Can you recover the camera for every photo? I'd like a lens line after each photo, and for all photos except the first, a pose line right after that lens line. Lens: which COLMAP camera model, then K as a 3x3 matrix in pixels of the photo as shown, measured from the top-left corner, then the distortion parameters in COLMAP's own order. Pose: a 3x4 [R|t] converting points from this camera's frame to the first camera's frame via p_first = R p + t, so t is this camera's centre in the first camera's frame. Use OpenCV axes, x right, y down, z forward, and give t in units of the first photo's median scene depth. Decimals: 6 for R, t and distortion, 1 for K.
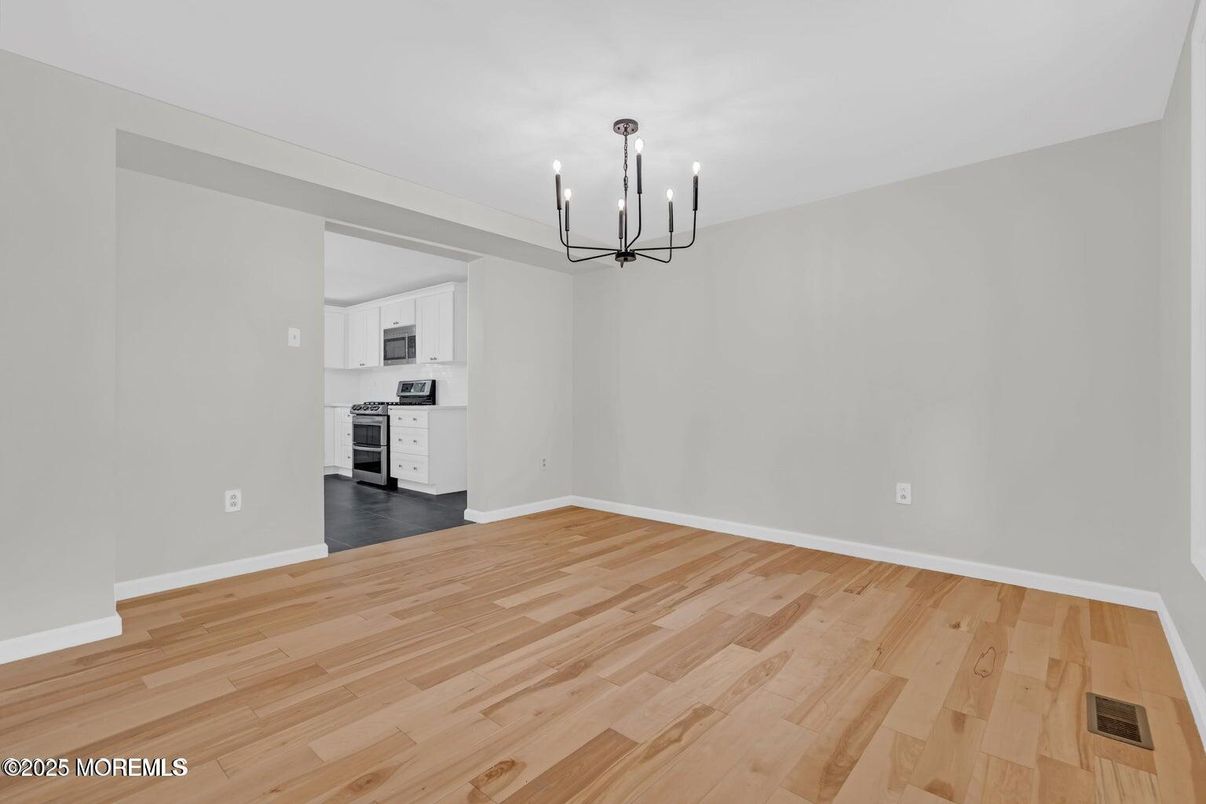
lens RADIAL K [[545.4, 0, 603.0], [0, 545.4, 402.0], [0, 0, 1]] dist [-0.007116, -0.000025]
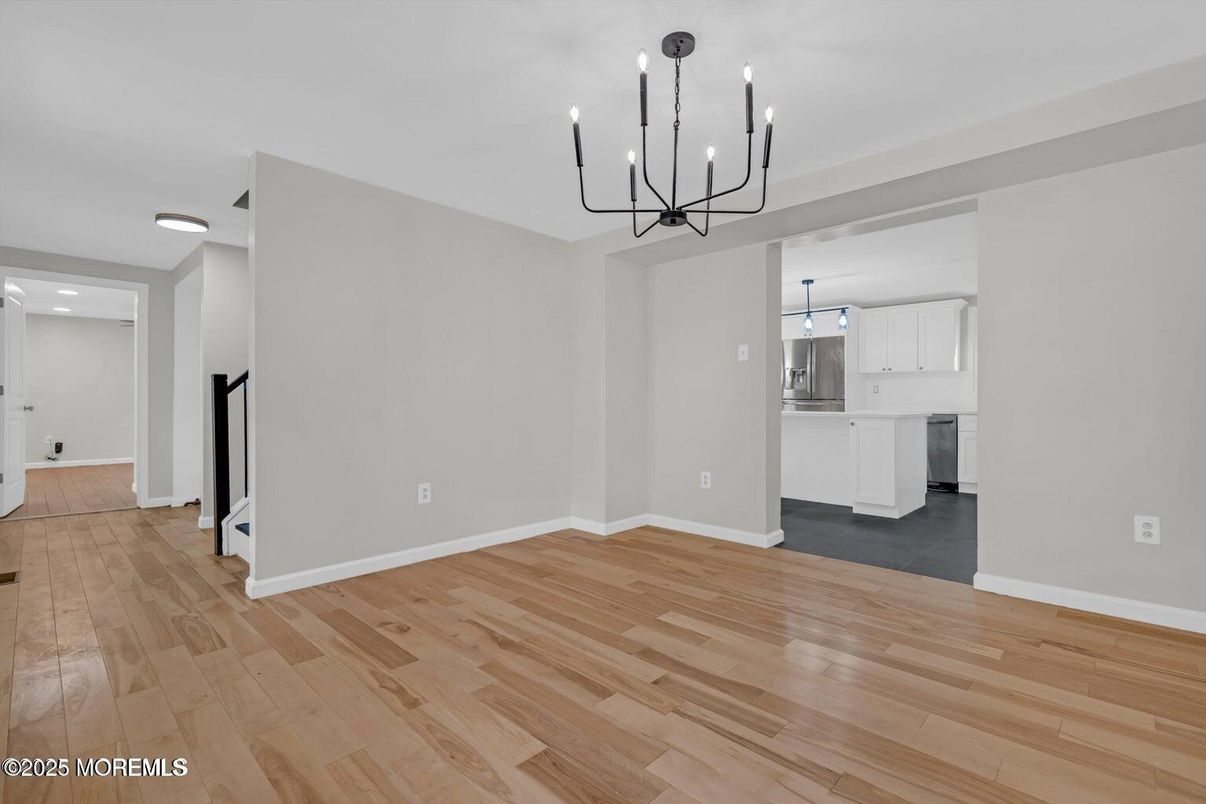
lens RADIAL K [[549.9, 0, 600.6], [0, 549.9, 402.5], [0, 0, 1]] dist [-0.004568, 0.000381]
pose [[-0.044973, -0.001622, -0.998987, 0.830471], [-0.009635, 0.999953, -0.001190, -0.007513], [0.998942, 0.009572, -0.044987, 0.954309]]
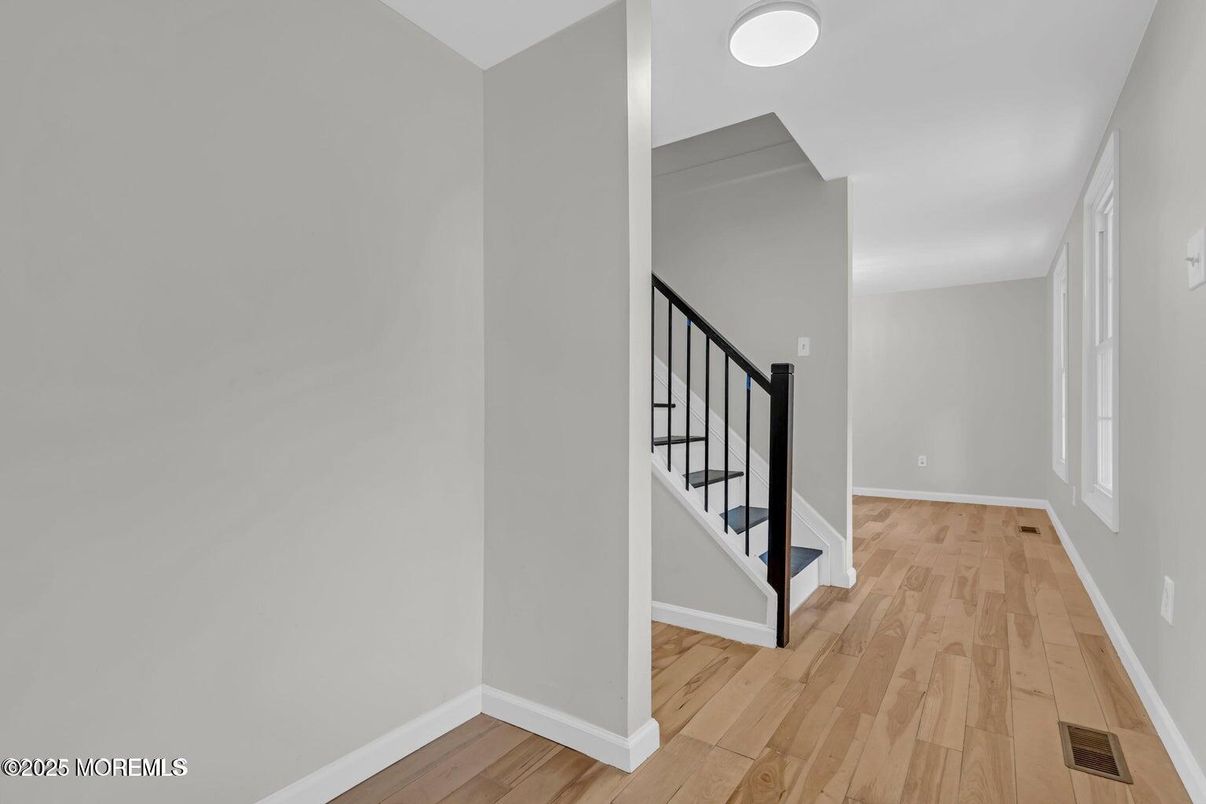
lens RADIAL K [[549.9, 0, 600.6], [0, 549.9, 402.5], [0, 0, 1]] dist [-0.004568, 0.000381]
pose [[0.995559, 0.000112, 0.094140, -0.965890], [0.000957, 0.999936, -0.011305, -0.019287], [-0.094135, 0.011345, 0.995495, -1.033749]]
